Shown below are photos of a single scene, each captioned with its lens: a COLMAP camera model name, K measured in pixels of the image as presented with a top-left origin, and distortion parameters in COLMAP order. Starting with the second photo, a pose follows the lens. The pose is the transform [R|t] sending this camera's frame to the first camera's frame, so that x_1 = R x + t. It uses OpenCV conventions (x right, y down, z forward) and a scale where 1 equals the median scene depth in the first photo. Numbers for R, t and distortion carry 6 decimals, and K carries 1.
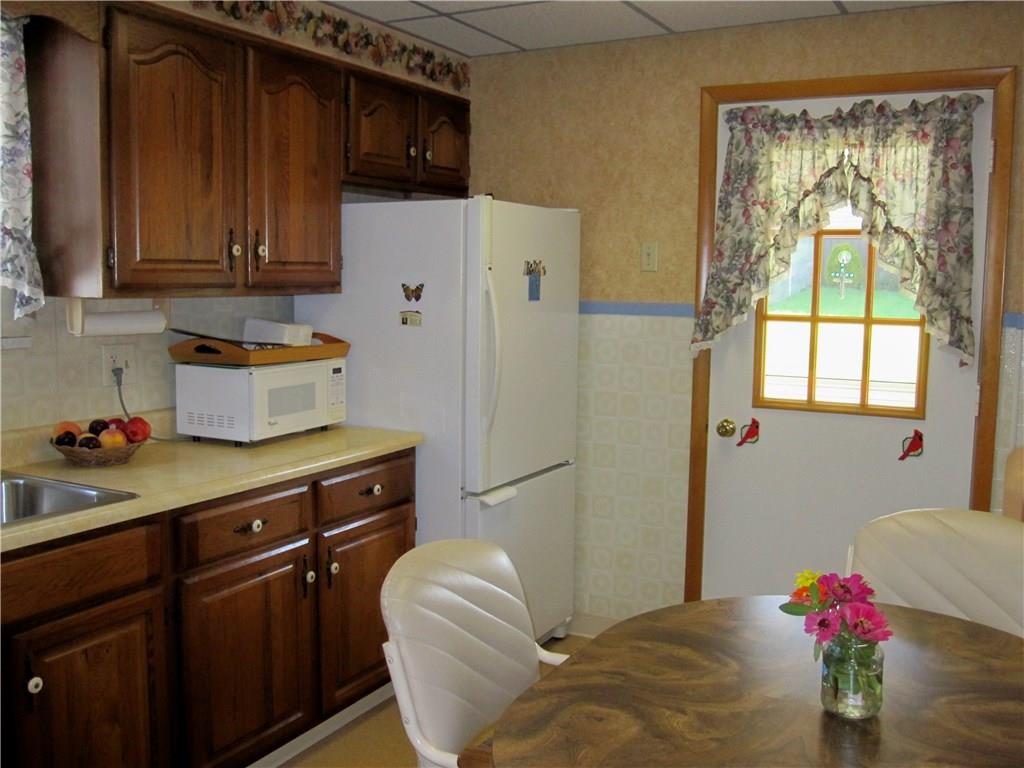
lens RADIAL K [[1016.3, 0, 512.0], [0, 1016.3, 384.0], [0, 0, 1]] dist [-0.045673, 0.000761]
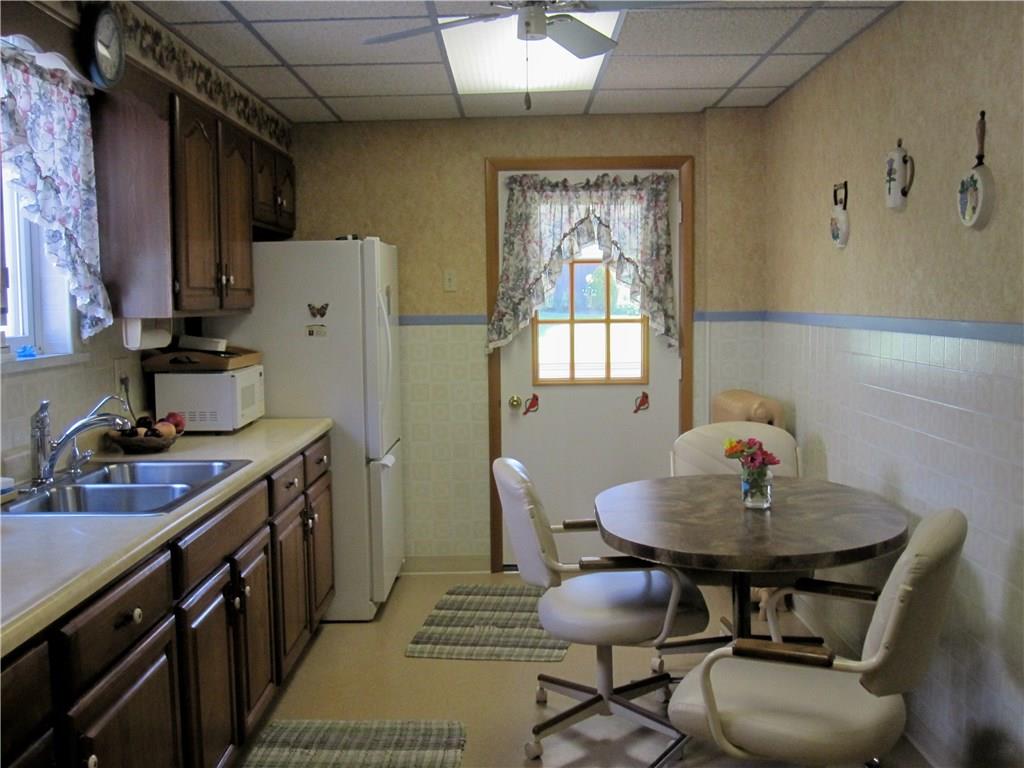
lens RADIAL K [[1016.3, 0, 512.0], [0, 1016.3, 384.0], [0, 0, 1]] dist [-0.045673, 0.000761]
pose [[0.885176, -0.062057, 0.461099, -0.471961], [0.074209, 0.997209, -0.008250, 0.031821], [-0.459300, 0.041521, 0.887310, -0.256320]]
